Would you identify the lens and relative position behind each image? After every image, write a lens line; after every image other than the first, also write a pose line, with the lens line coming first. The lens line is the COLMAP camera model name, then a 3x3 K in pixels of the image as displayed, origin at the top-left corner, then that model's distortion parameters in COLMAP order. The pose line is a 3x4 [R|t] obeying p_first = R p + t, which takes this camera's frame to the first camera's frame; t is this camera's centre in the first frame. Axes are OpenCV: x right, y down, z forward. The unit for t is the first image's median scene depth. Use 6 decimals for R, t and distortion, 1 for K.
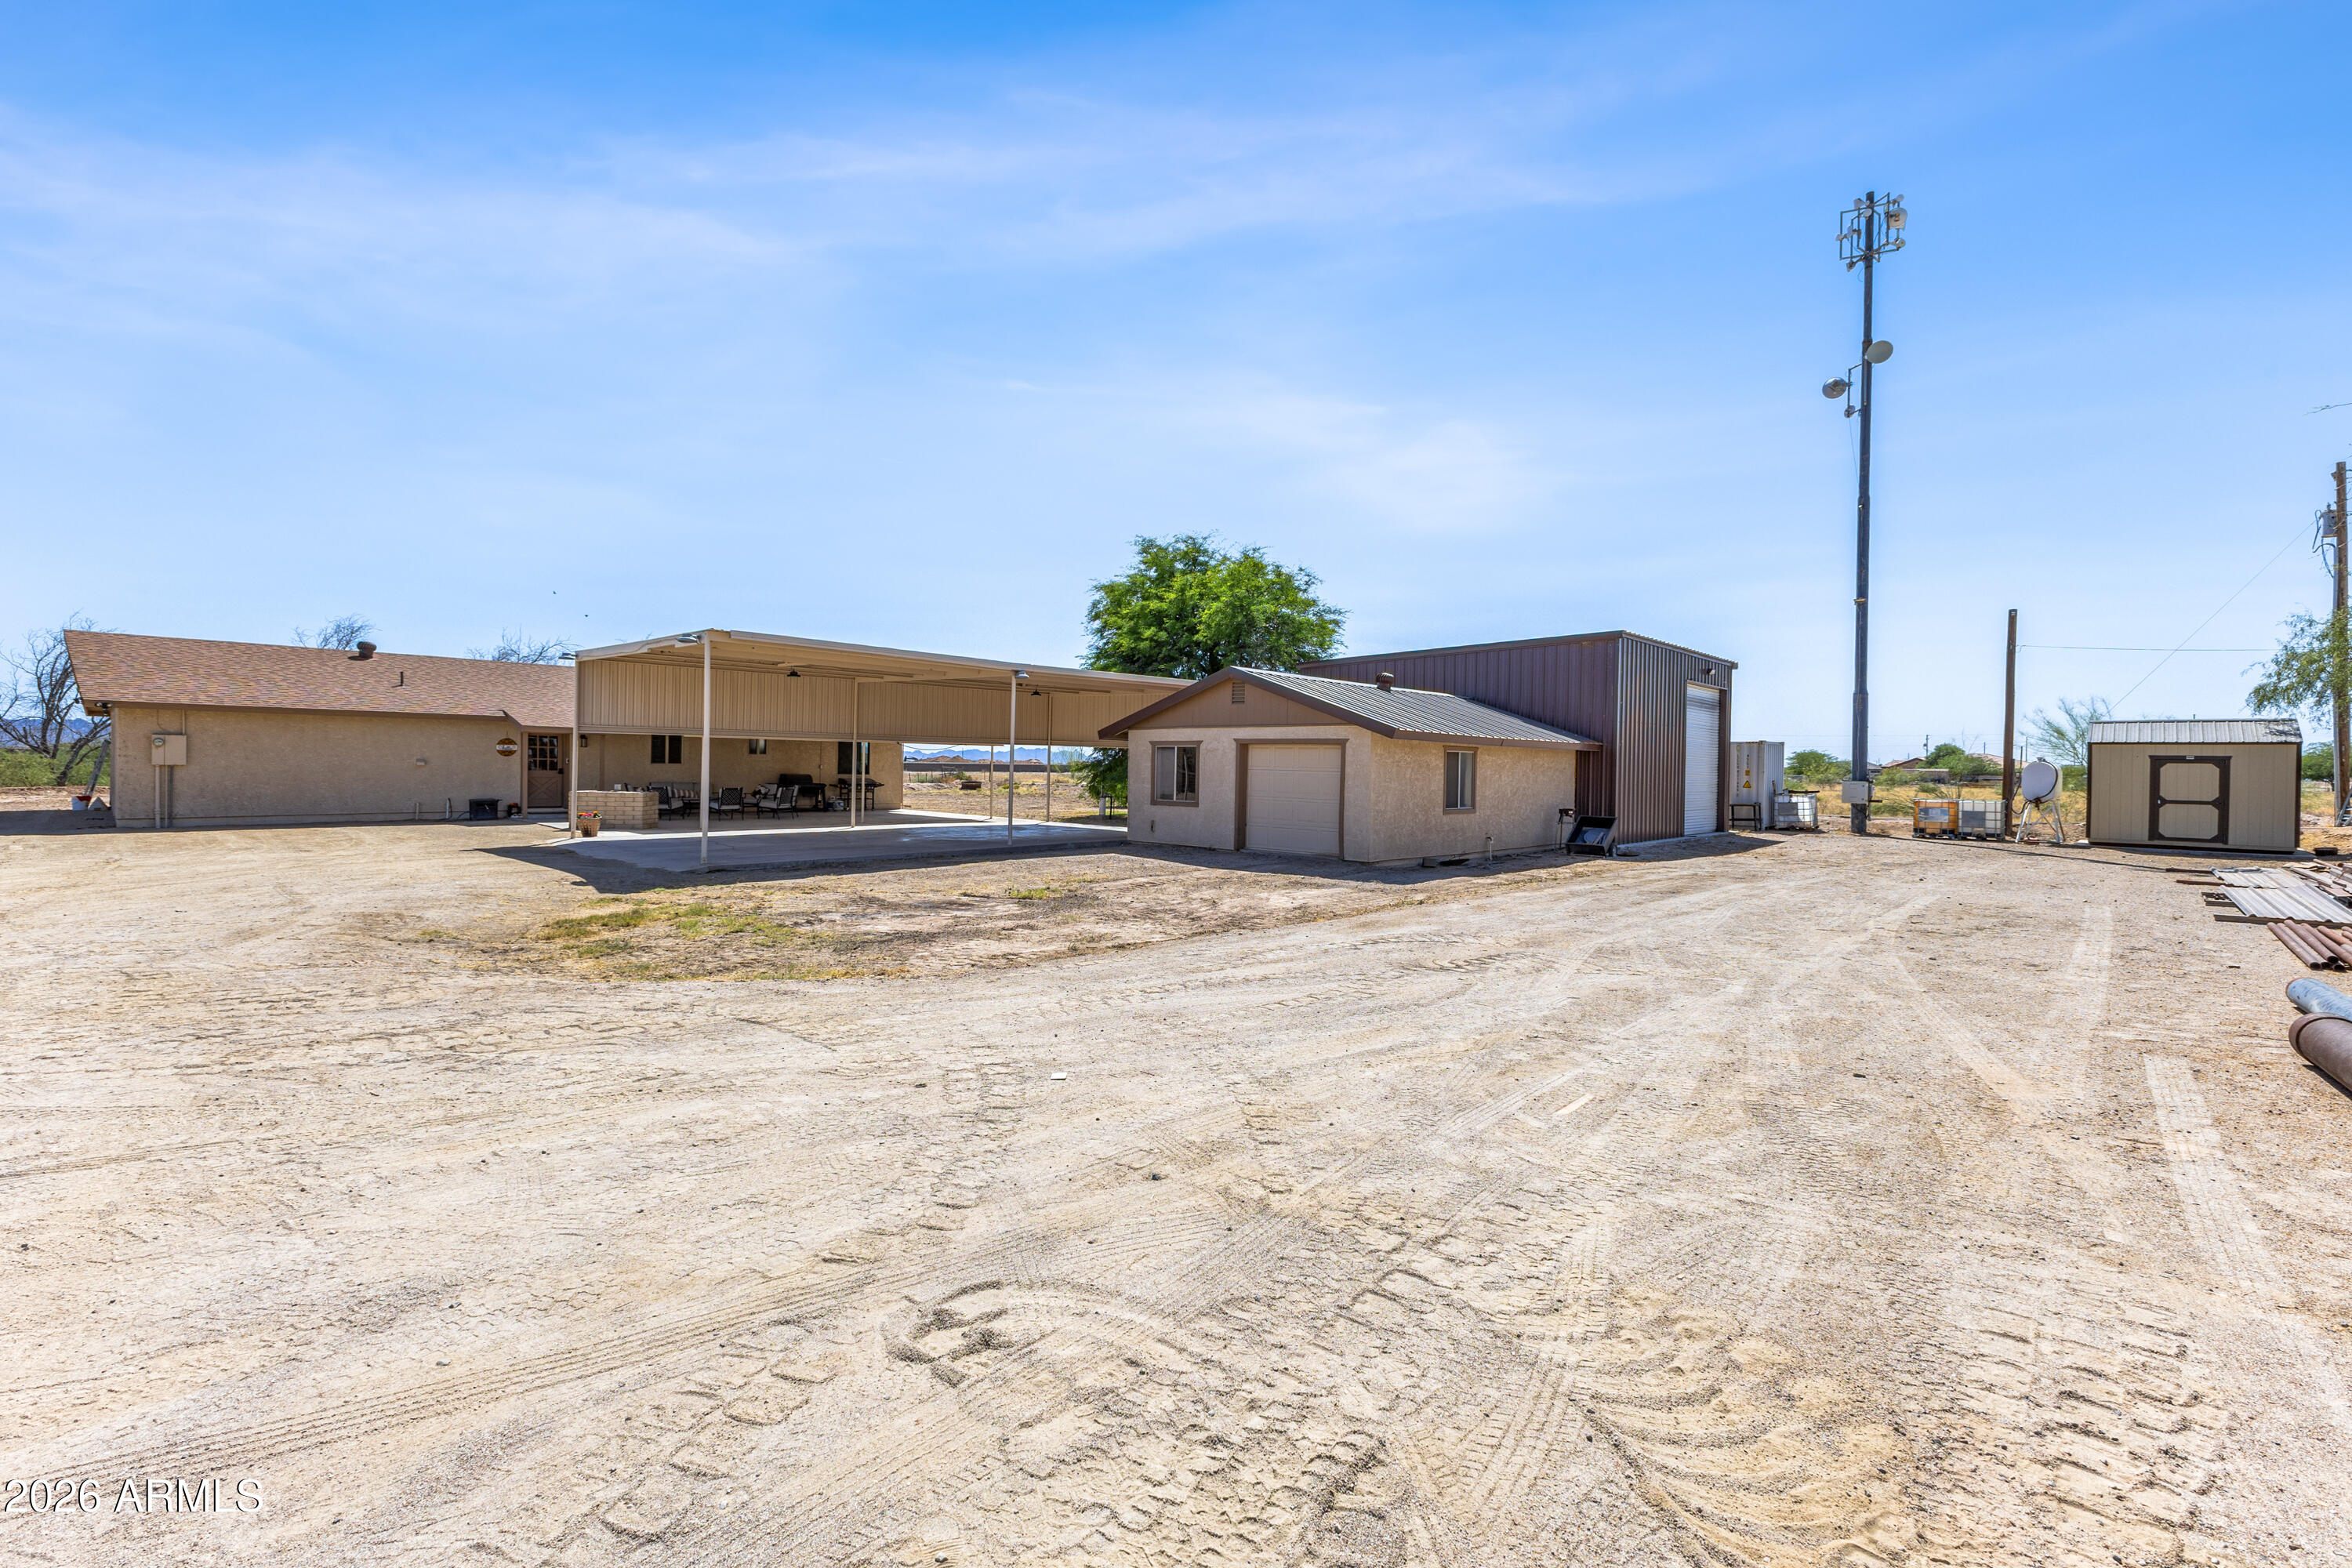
lens RADIAL K [[1018.1, 0, 1181.4], [0, 1018.1, 773.0], [0, 0, 1]] dist [0.004171, -0.000683]
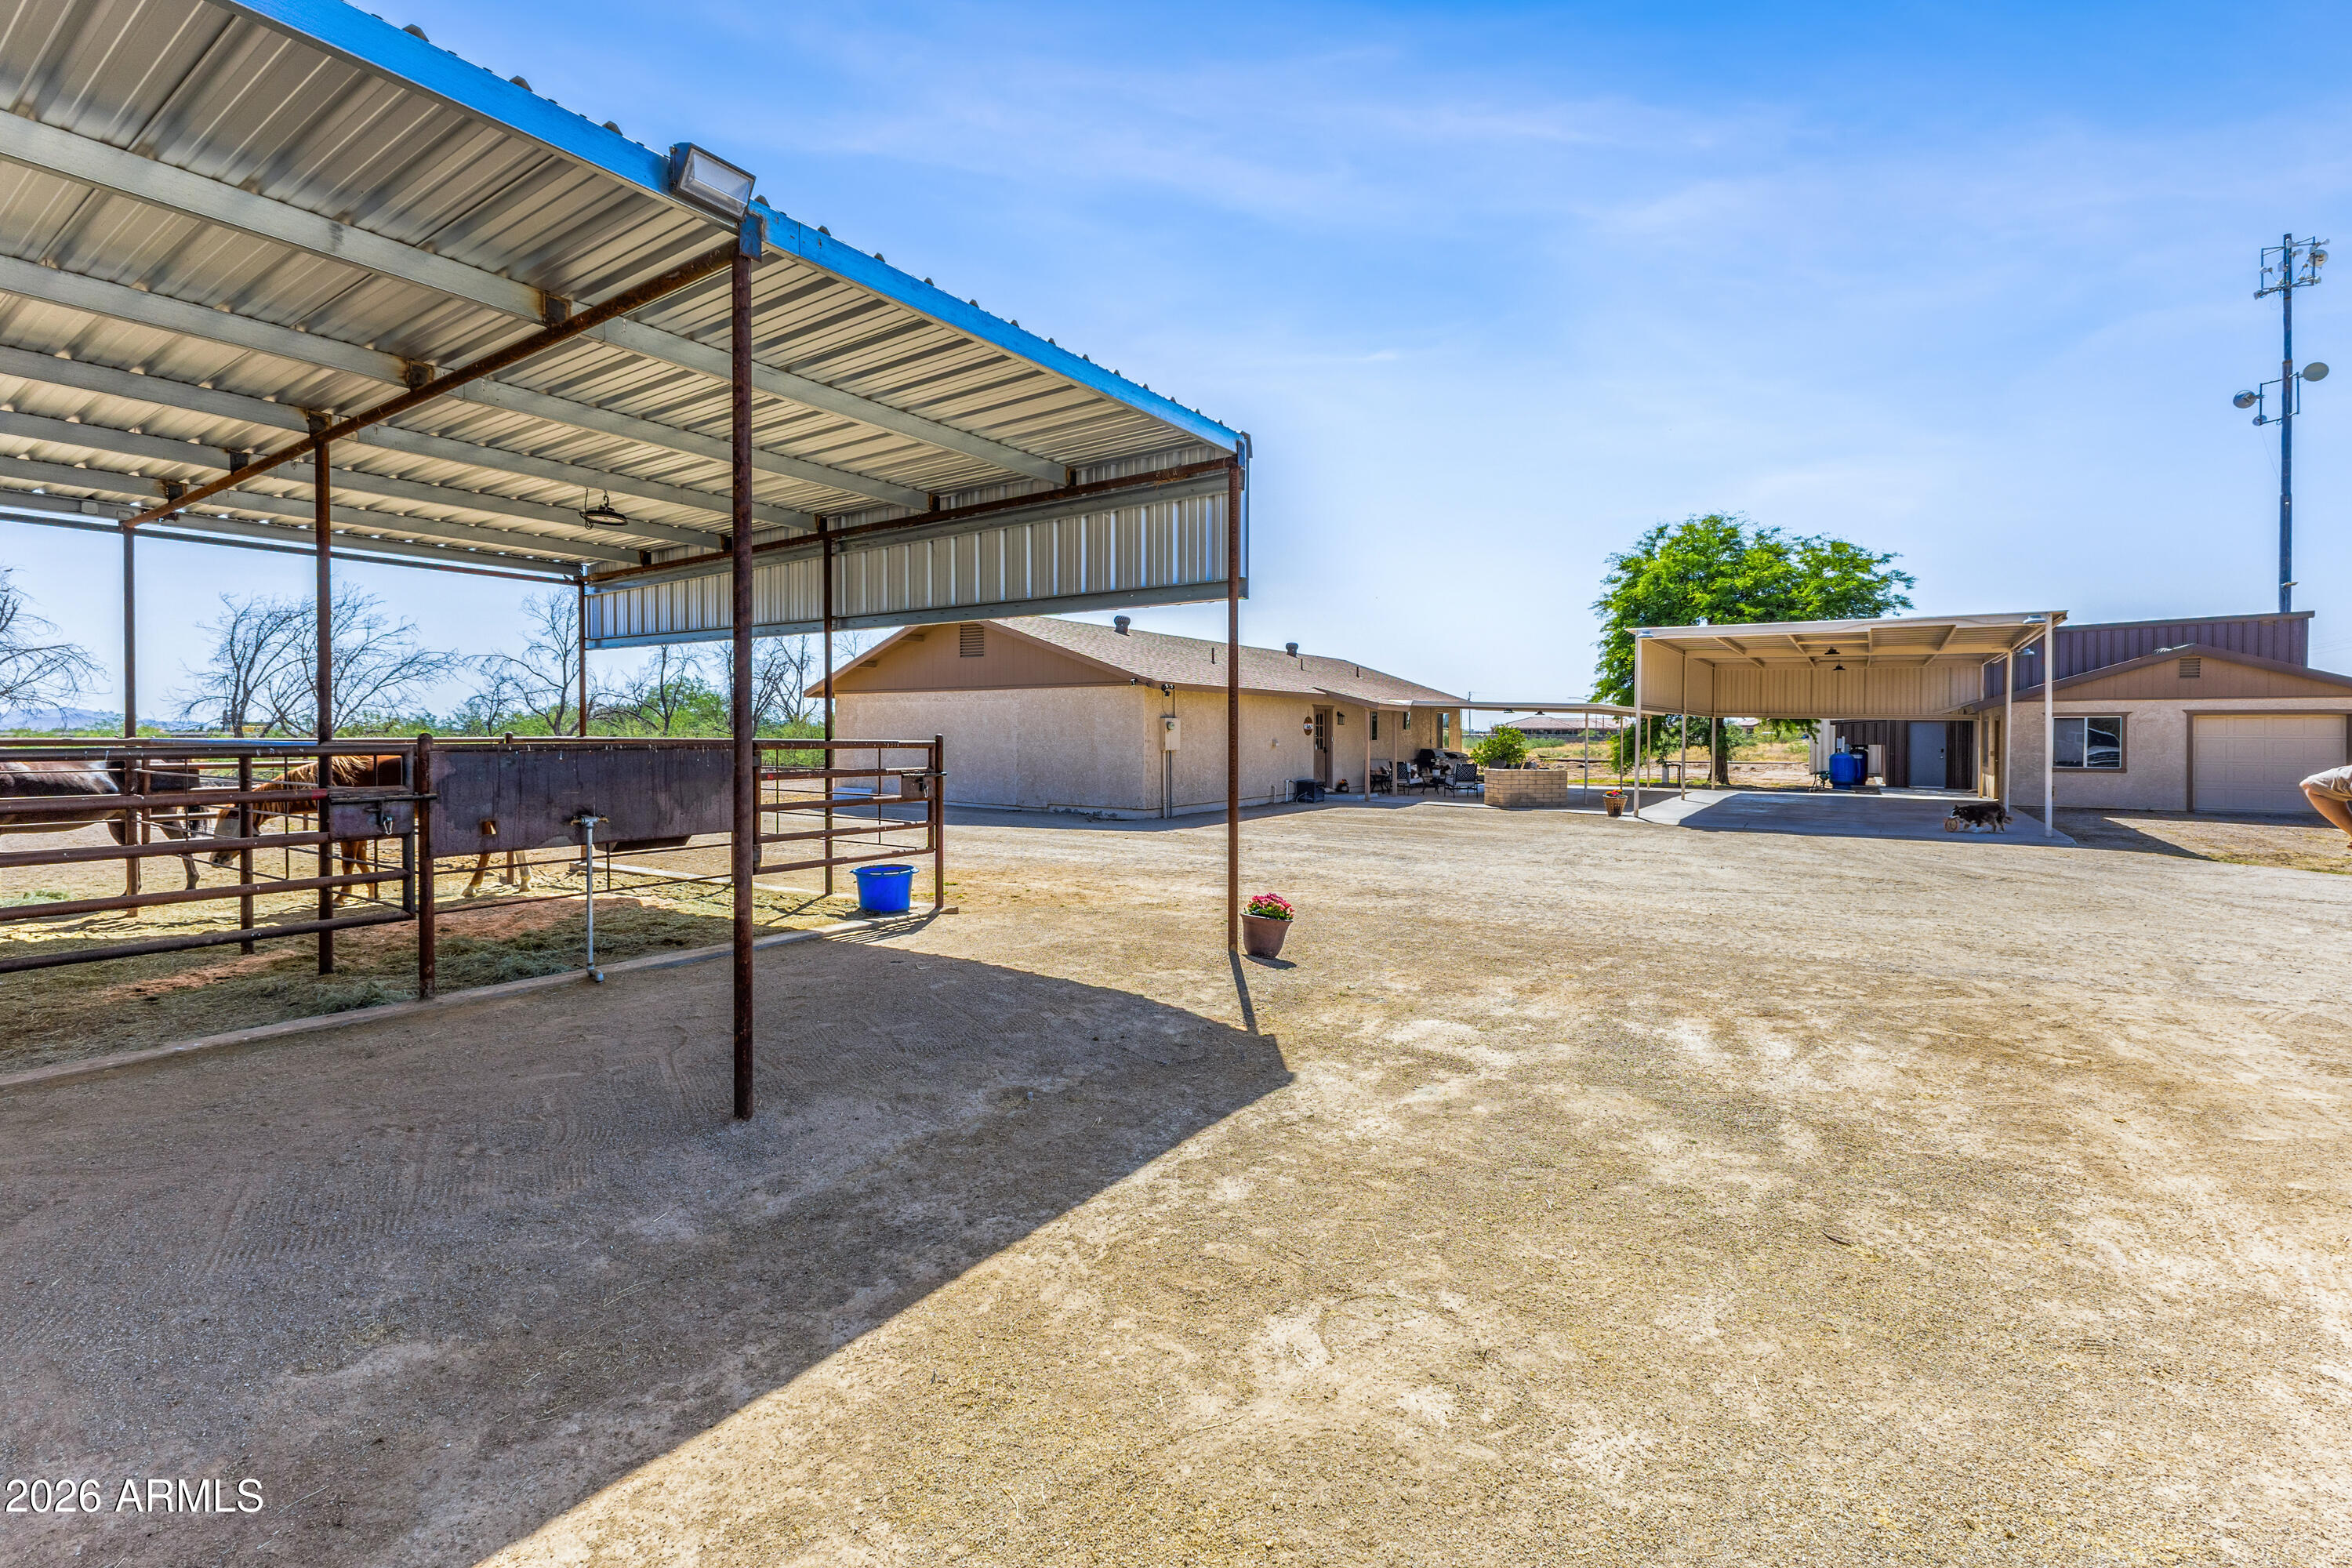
lens RADIAL K [[1017.7, 0, 1167.9], [0, 1017.7, 736.2], [0, 0, 1]] dist [0.001088, 0.000187]
pose [[0.987133, -0.014317, 0.159257, -0.972006], [0.014956, 0.999884, -0.002817, -0.015079], [-0.159198, 0.005163, 0.987233, 0.075157]]
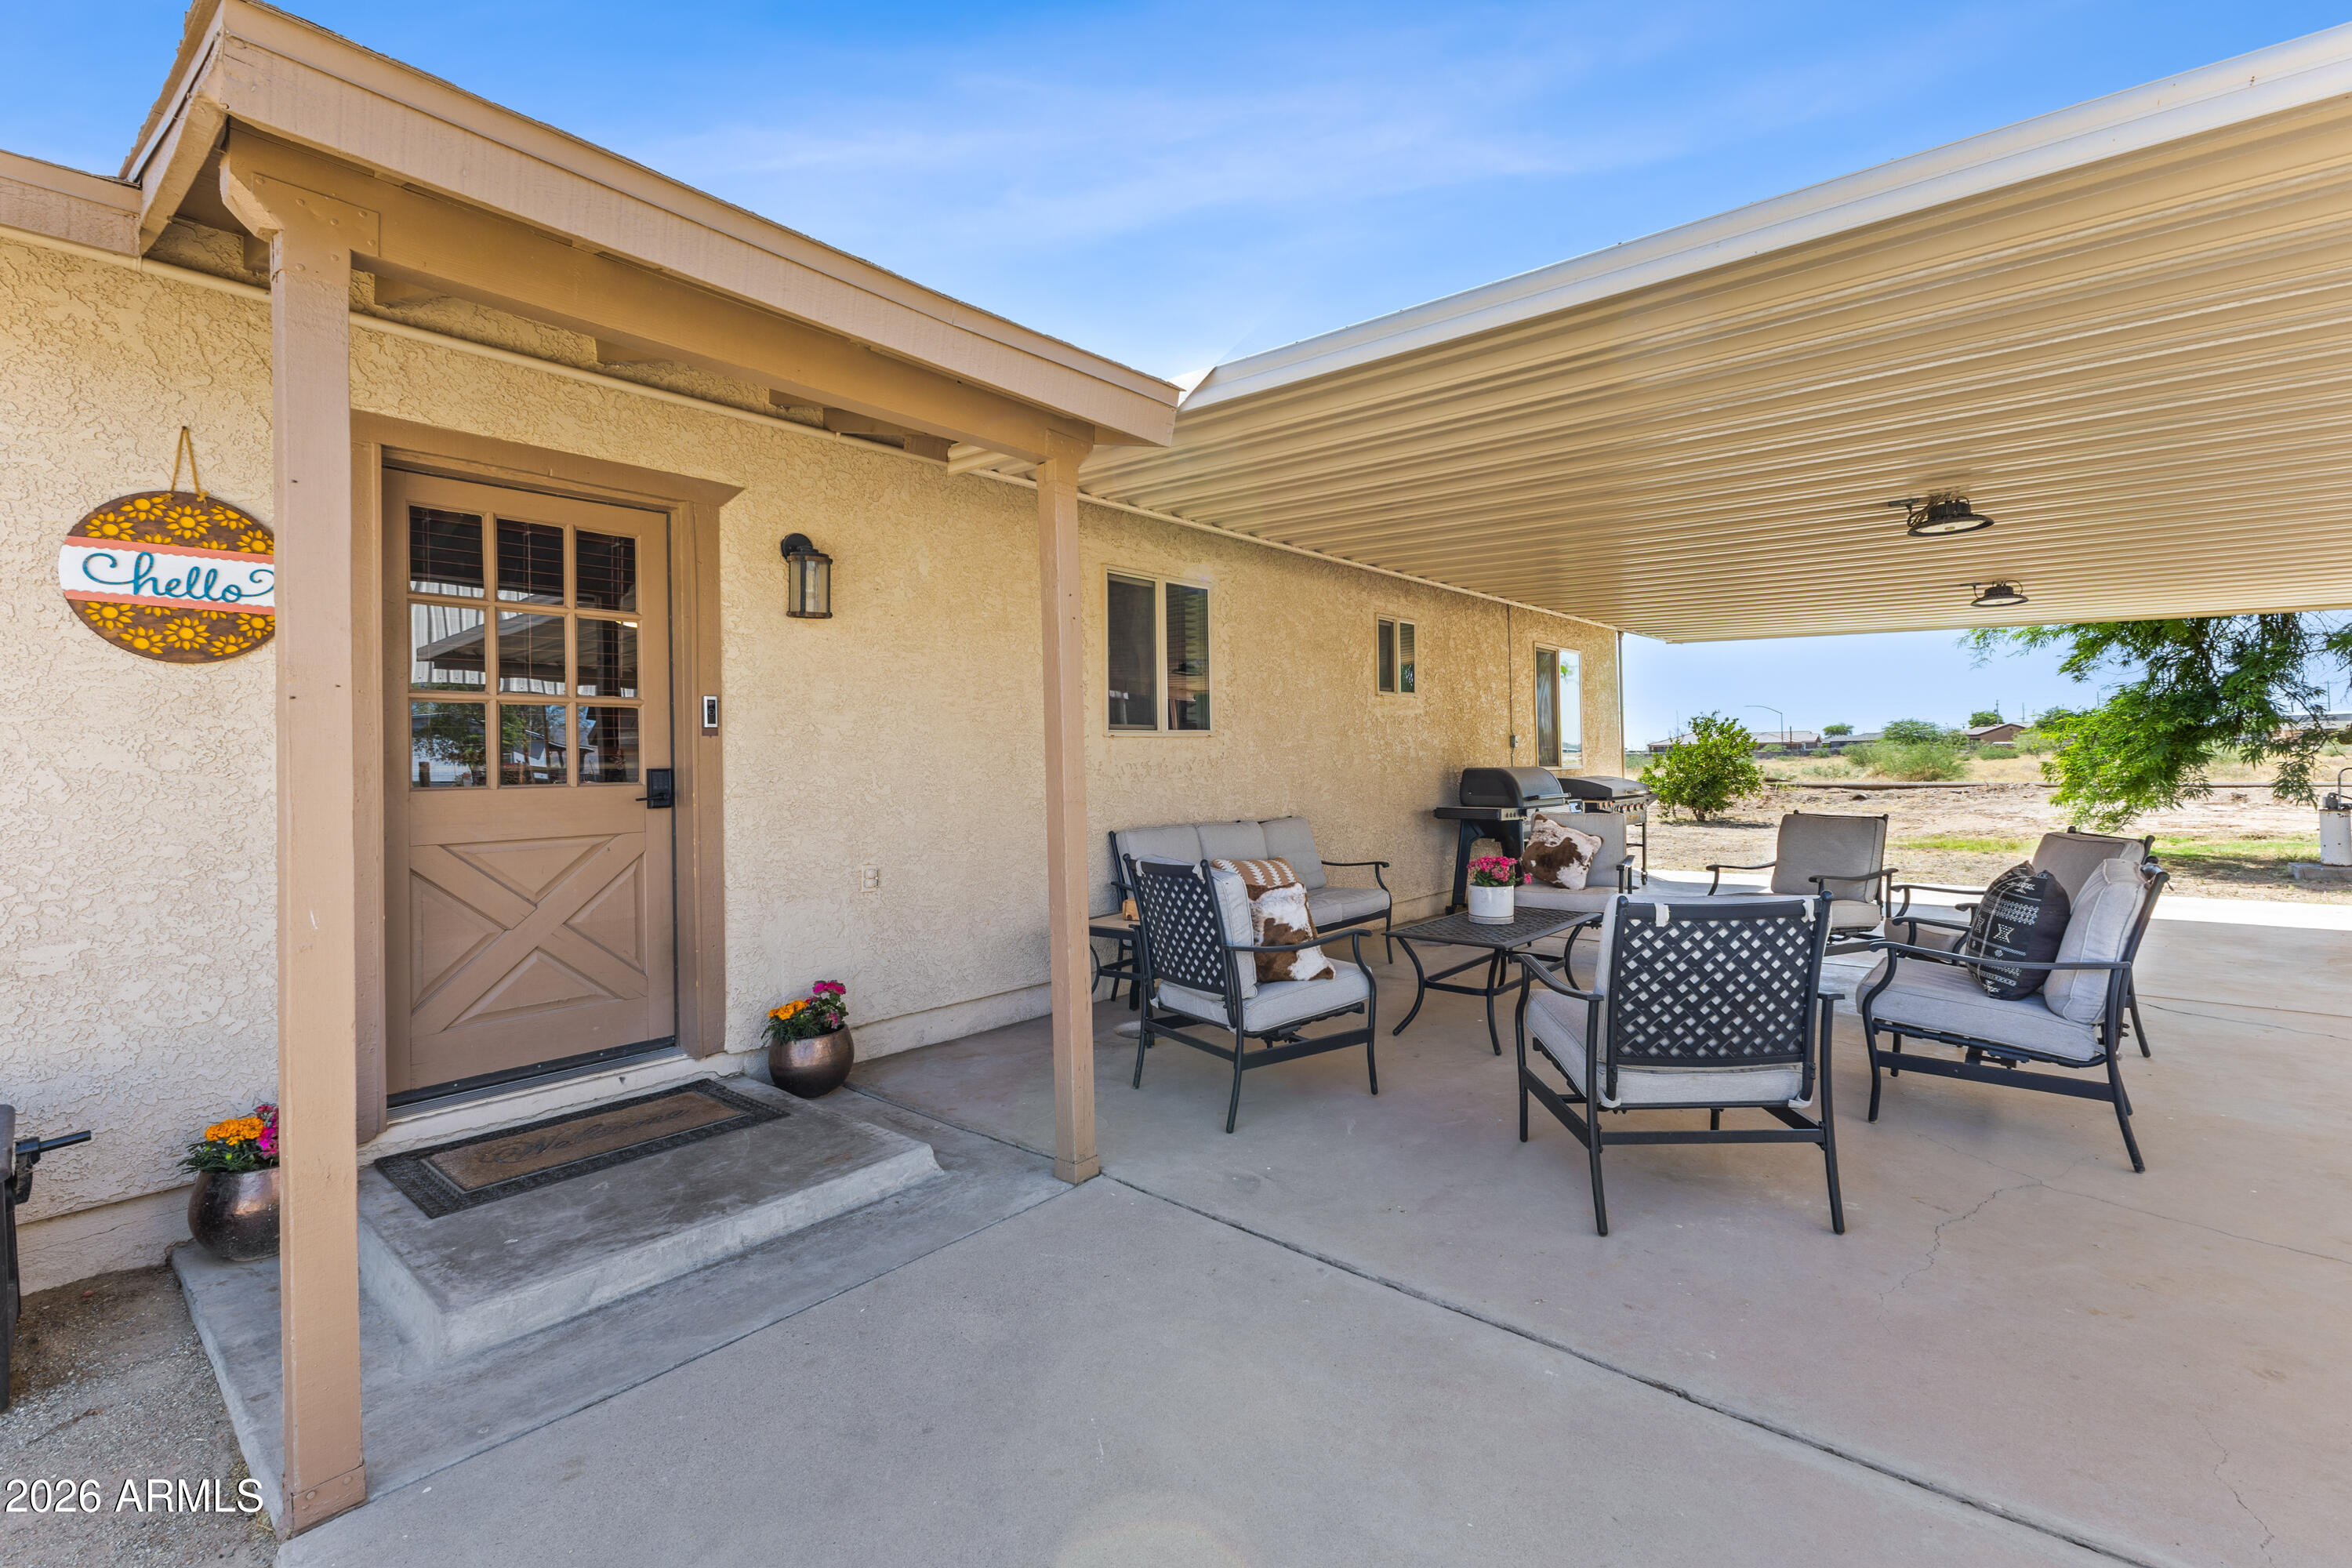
lens RADIAL K [[1018.1, 0, 1181.4], [0, 1018.1, 773.0], [0, 0, 1]] dist [0.004171, -0.000683]
pose [[0.998423, -0.038532, 0.040824, -0.580469], [0.038556, 0.999256, 0.000191, -0.001251], [-0.040801, 0.001384, 0.999166, 0.916435]]
